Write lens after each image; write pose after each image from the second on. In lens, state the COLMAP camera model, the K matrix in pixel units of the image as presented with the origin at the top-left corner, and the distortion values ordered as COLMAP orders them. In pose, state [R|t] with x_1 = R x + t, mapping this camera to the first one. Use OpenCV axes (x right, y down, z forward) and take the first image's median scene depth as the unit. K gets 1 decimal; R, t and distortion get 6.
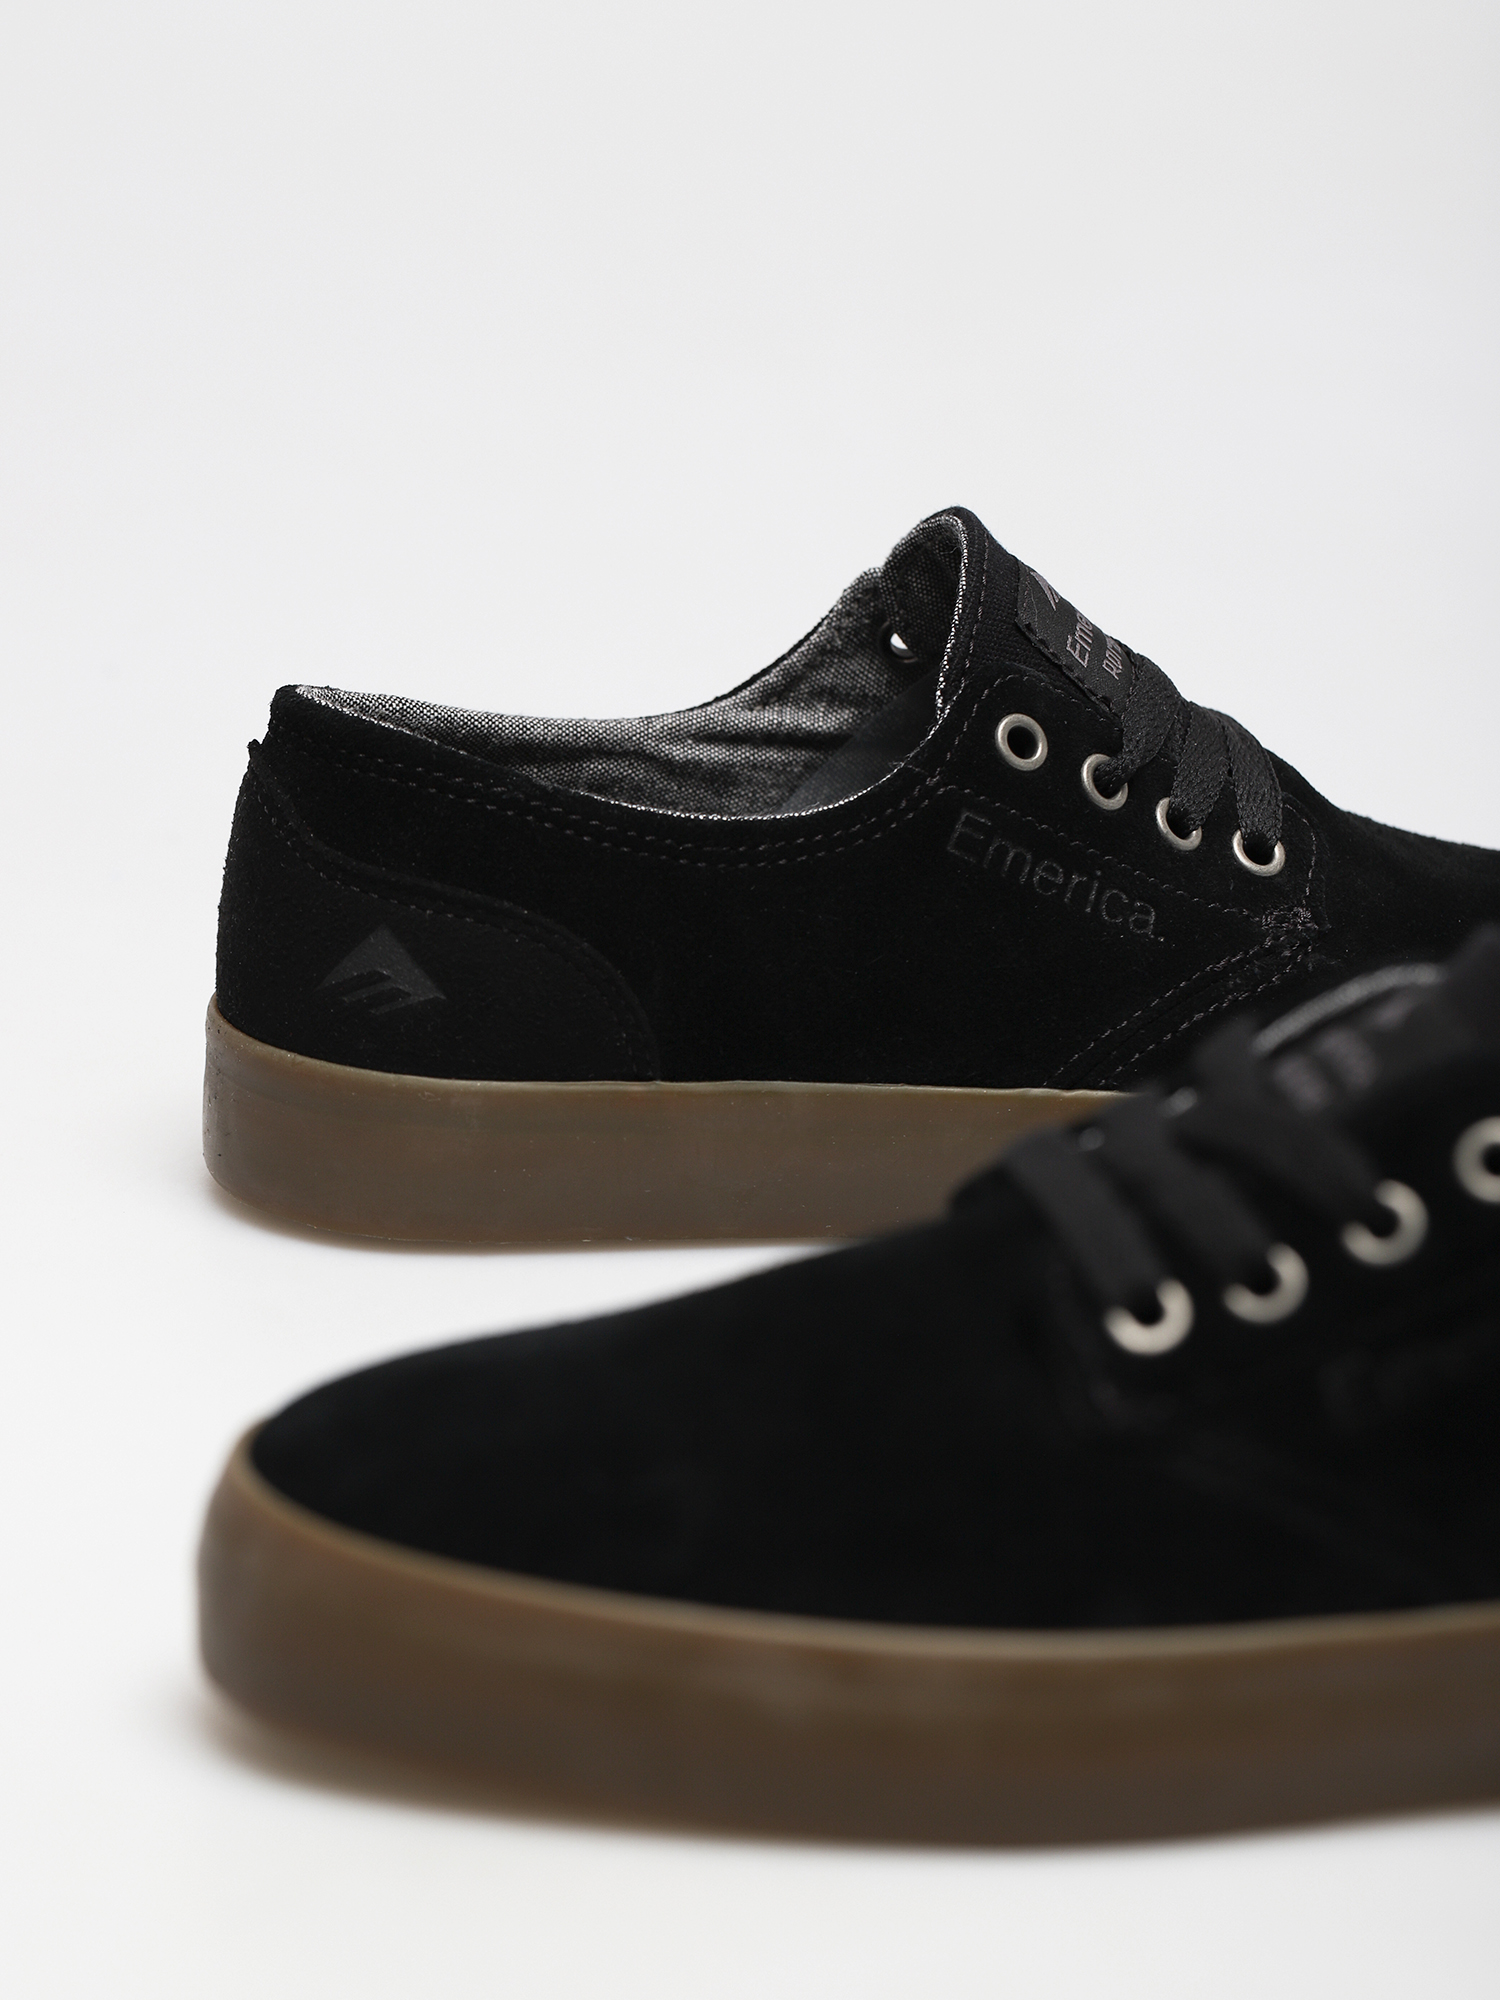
lens RADIAL K [[5672.2, 0, 750.0], [0, 5672.2, 1000.0], [0, 0, 1]] dist [-0.069500, 0.696610]
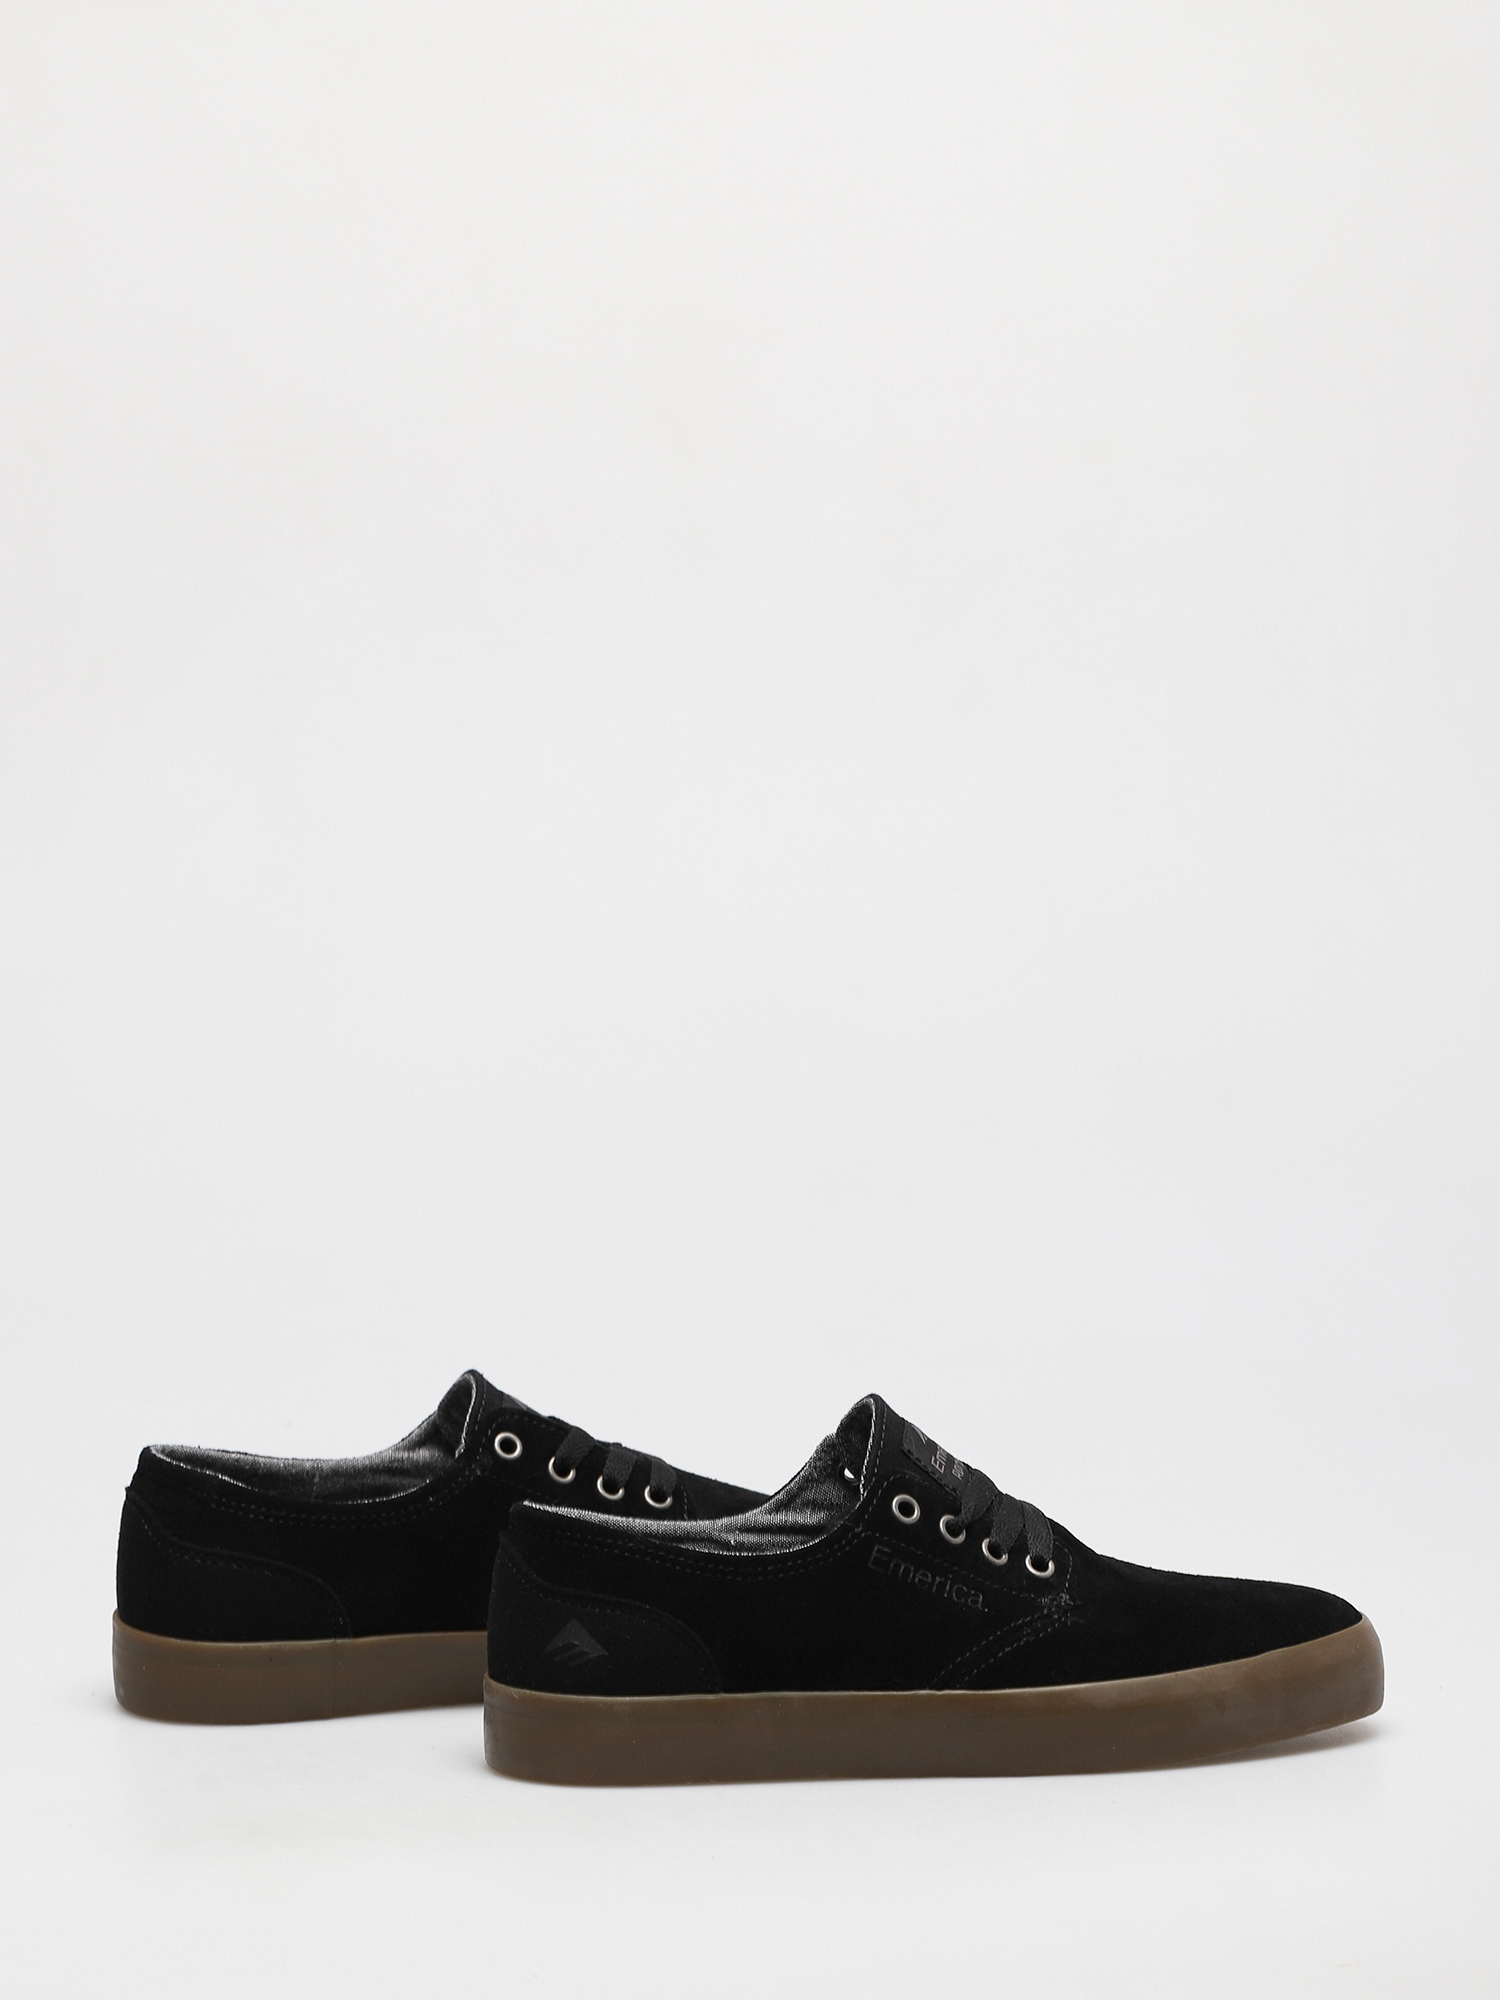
lens RADIAL K [[5672.2, 0, 750.0], [0, 5672.2, 1000.0], [0, 0, 1]] dist [-0.069500, 0.696610]
pose [[0.998030, -0.055626, -0.029009, 0.060265], [0.048432, 0.977076, -0.207311, 0.178322], [0.039876, 0.205497, 0.977845, -0.888691]]
